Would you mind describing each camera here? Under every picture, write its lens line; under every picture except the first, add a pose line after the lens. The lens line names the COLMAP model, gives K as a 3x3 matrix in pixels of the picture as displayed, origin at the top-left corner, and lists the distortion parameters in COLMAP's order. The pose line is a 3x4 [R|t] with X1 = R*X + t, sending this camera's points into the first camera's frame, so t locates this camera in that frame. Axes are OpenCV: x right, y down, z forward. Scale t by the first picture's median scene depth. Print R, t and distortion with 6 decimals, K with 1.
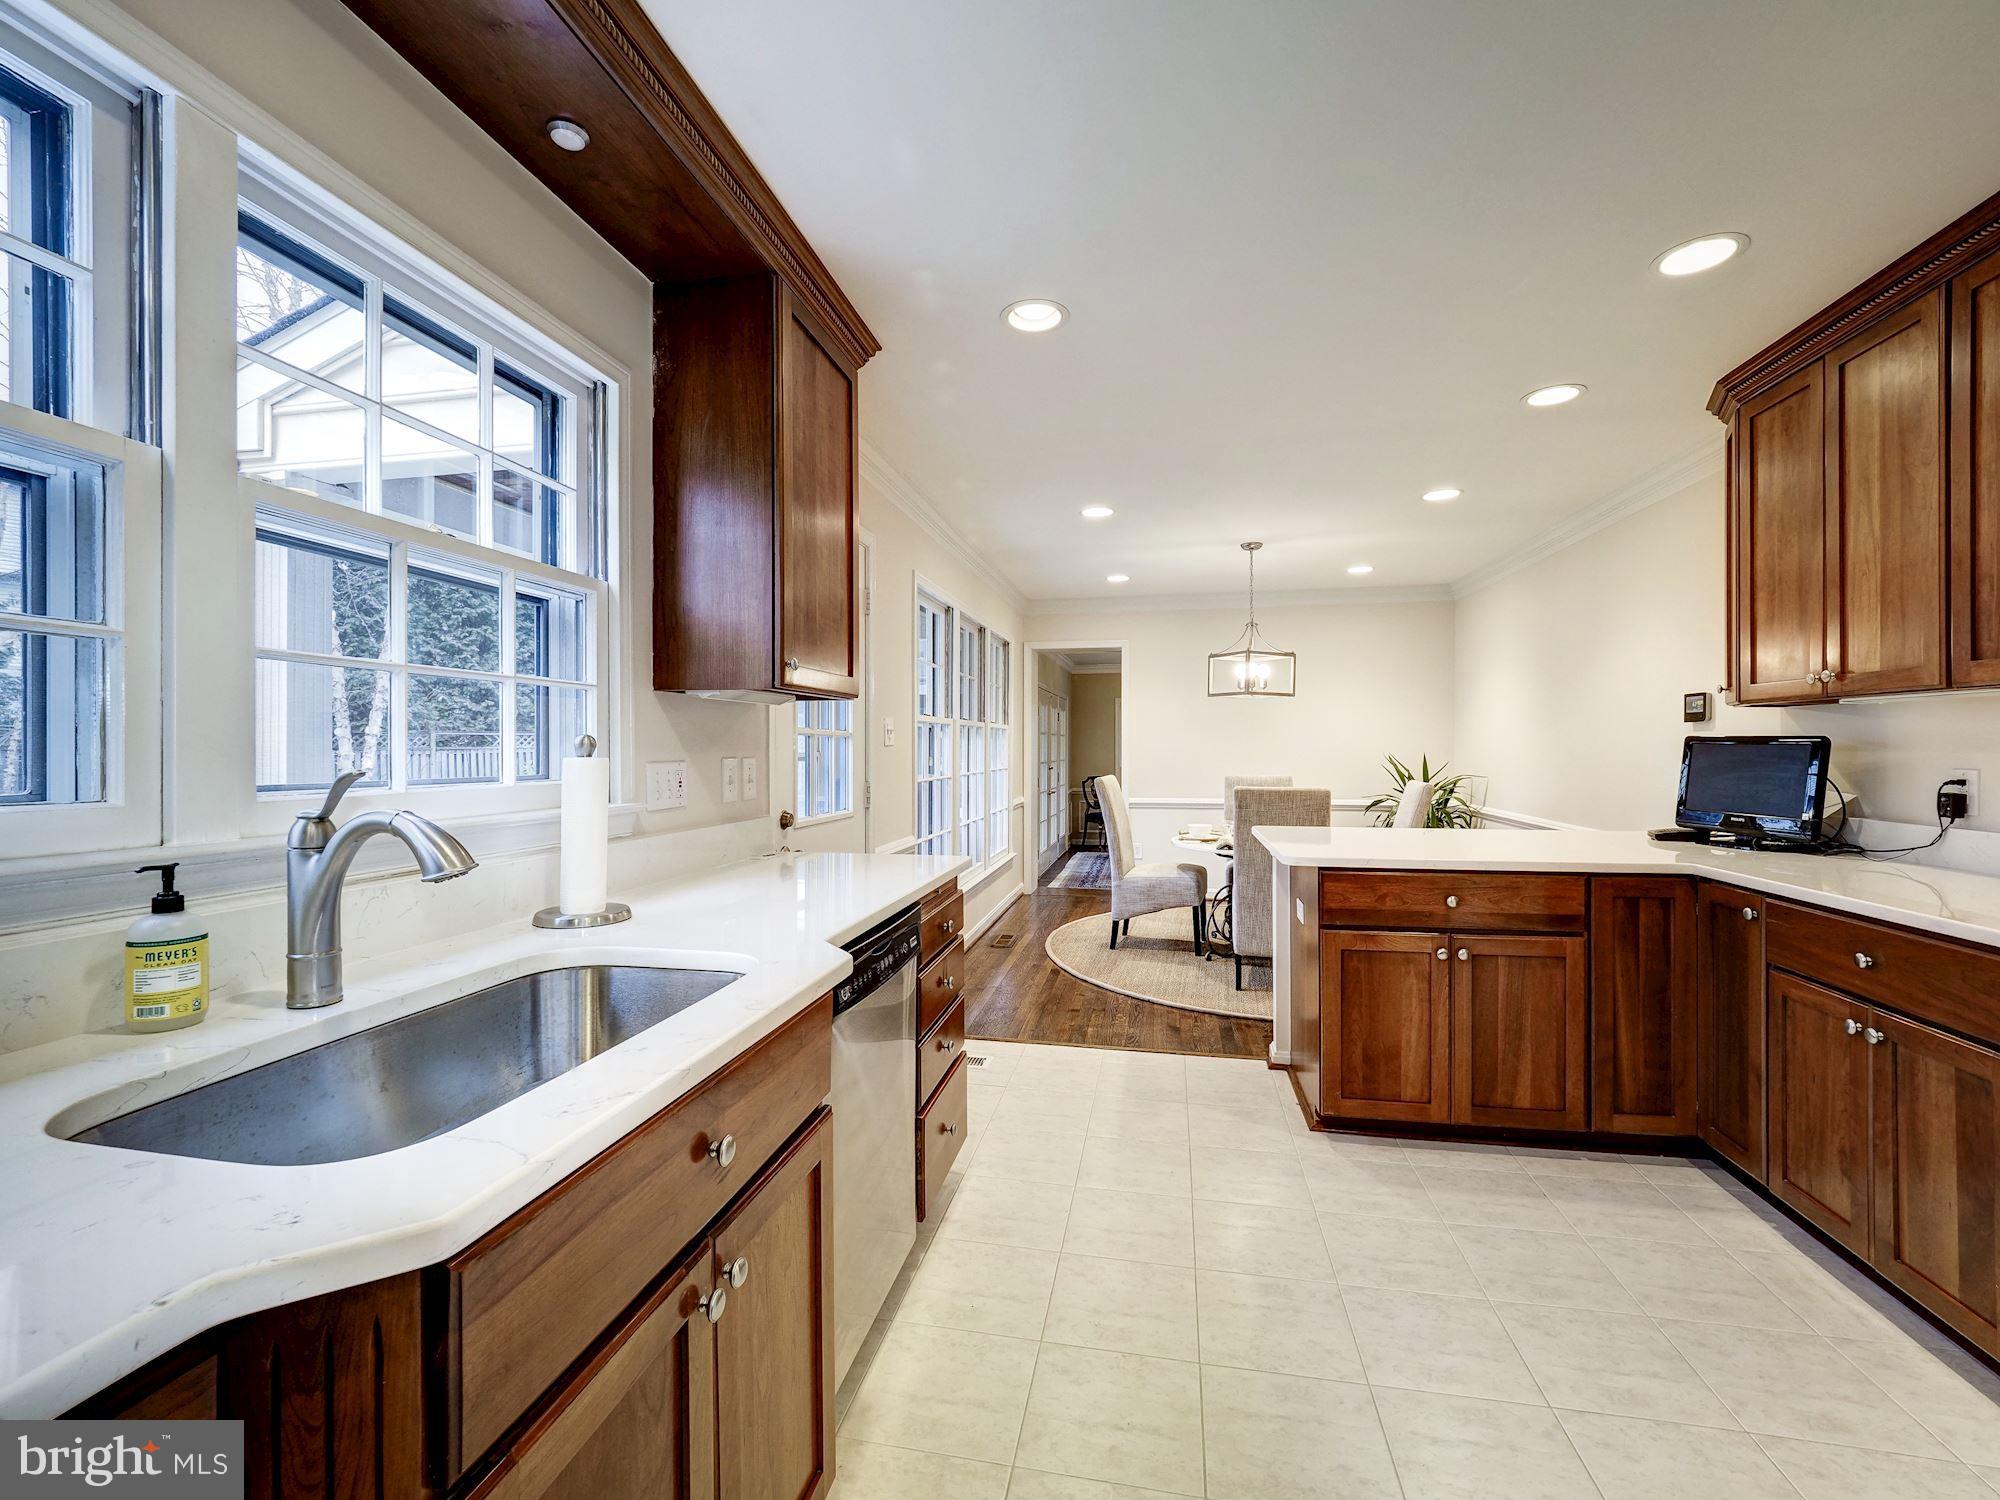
lens RADIAL K [[839.1, 0, 999.0], [0, 839.1, 741.0], [0, 0, 1]] dist [-0.009827, -0.000226]
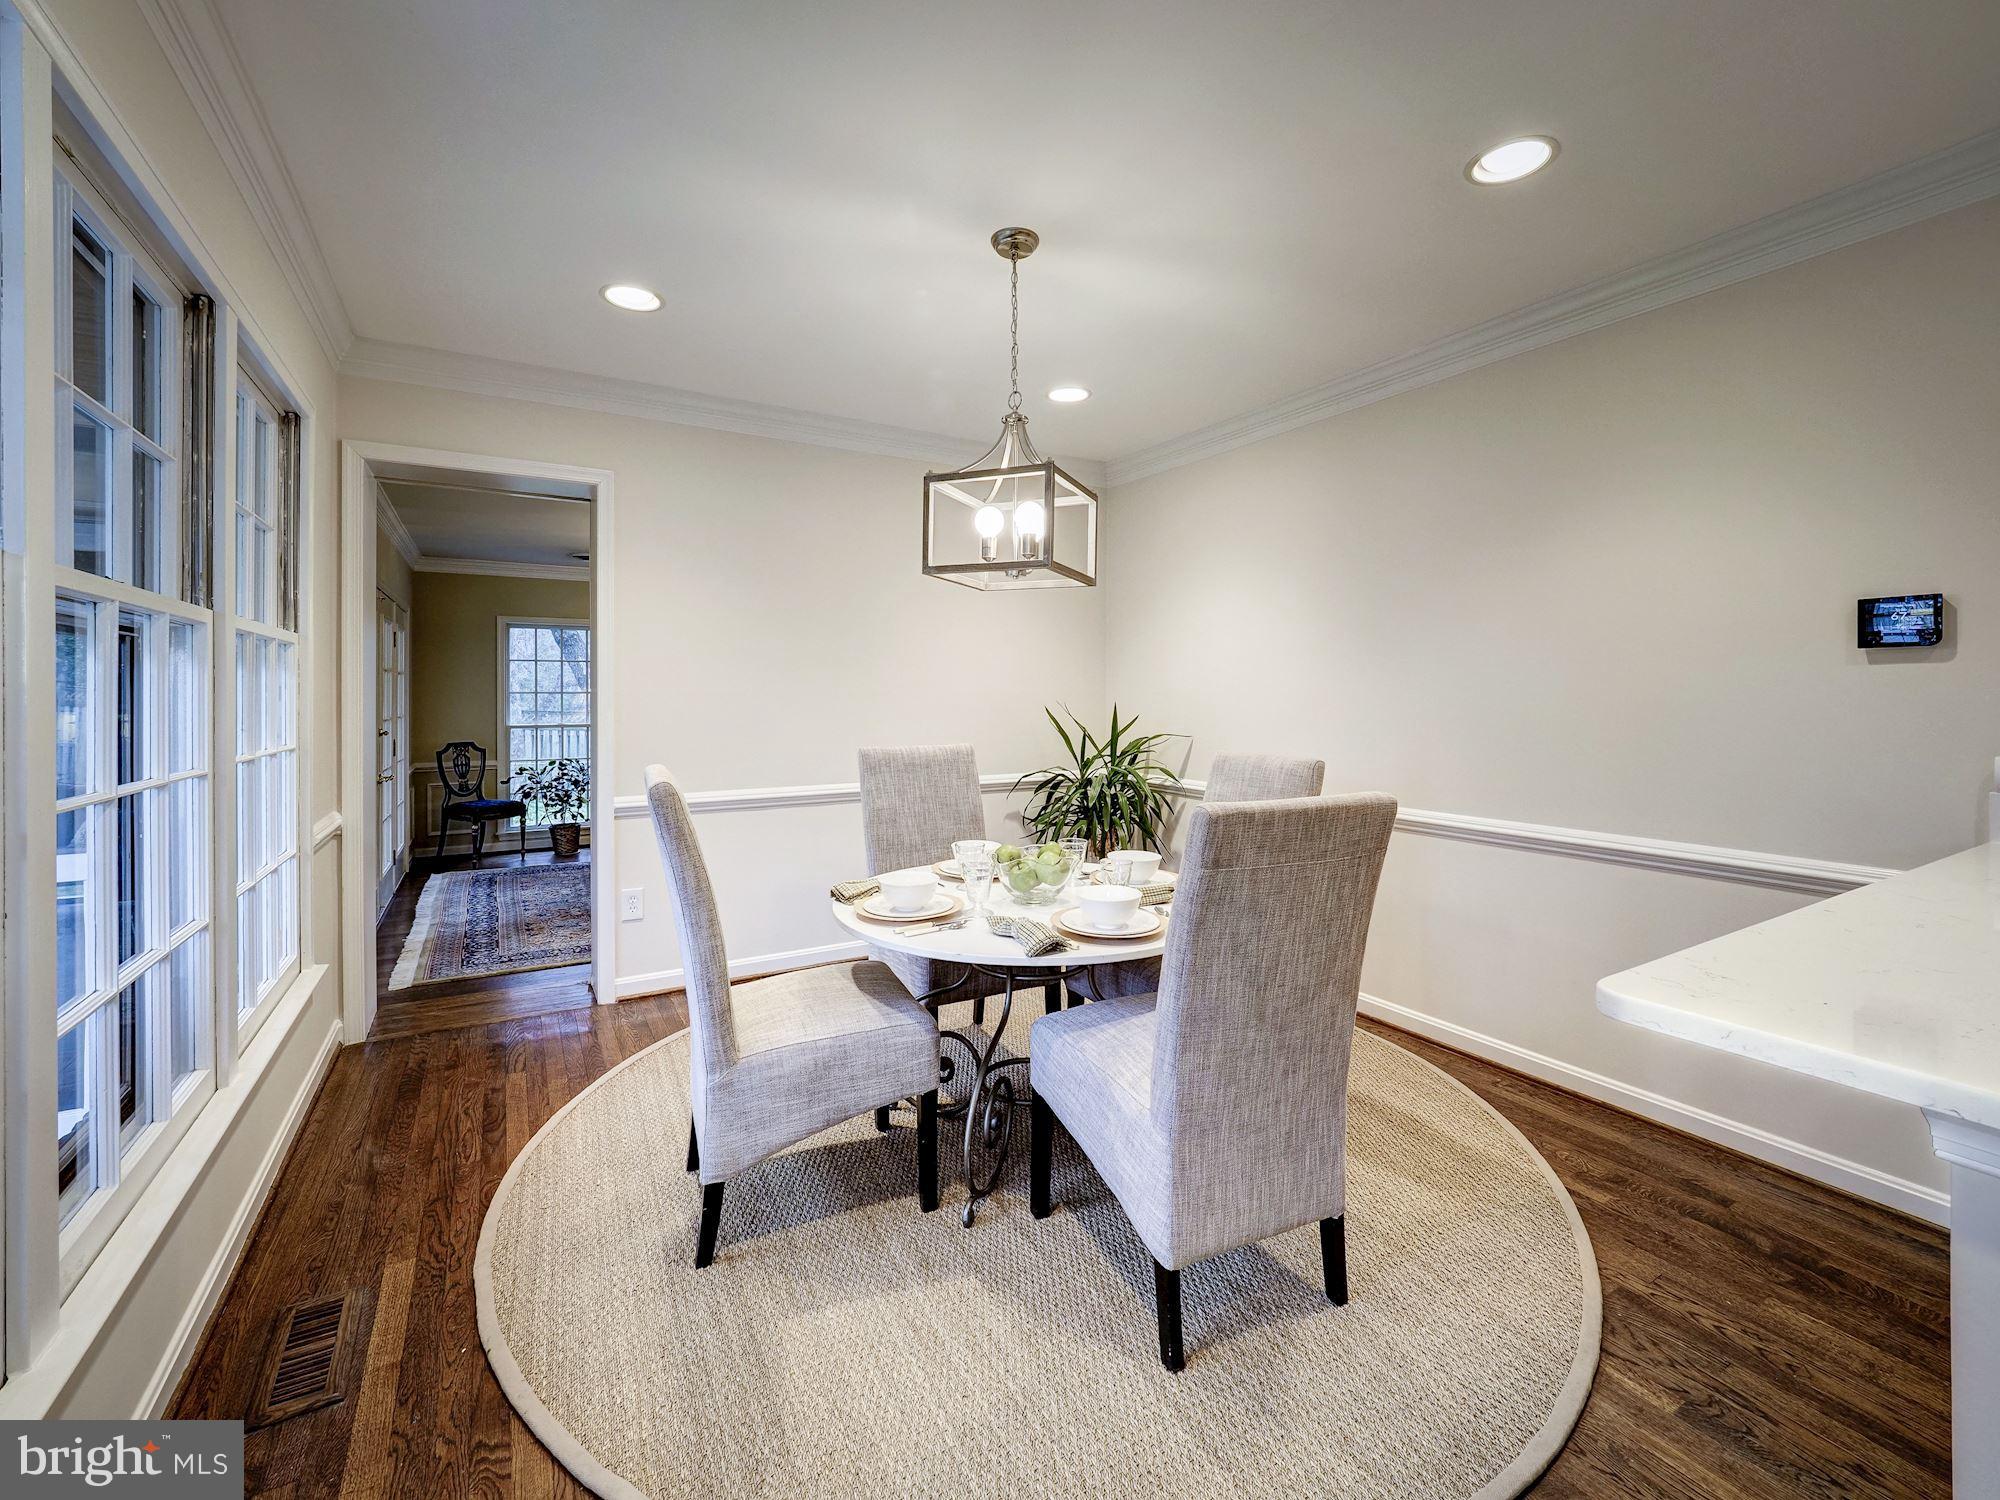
lens RADIAL K [[864.6, 0, 998.3], [0, 864.6, 698.3], [0, 0, 1]] dist [0.000052, 0.000098]
pose [[0.753251, -0.000645, 0.657733, -0.007387], [-0.005854, 0.999953, 0.007685, 0.005691], [-0.657707, -0.009639, 0.753212, 0.487380]]
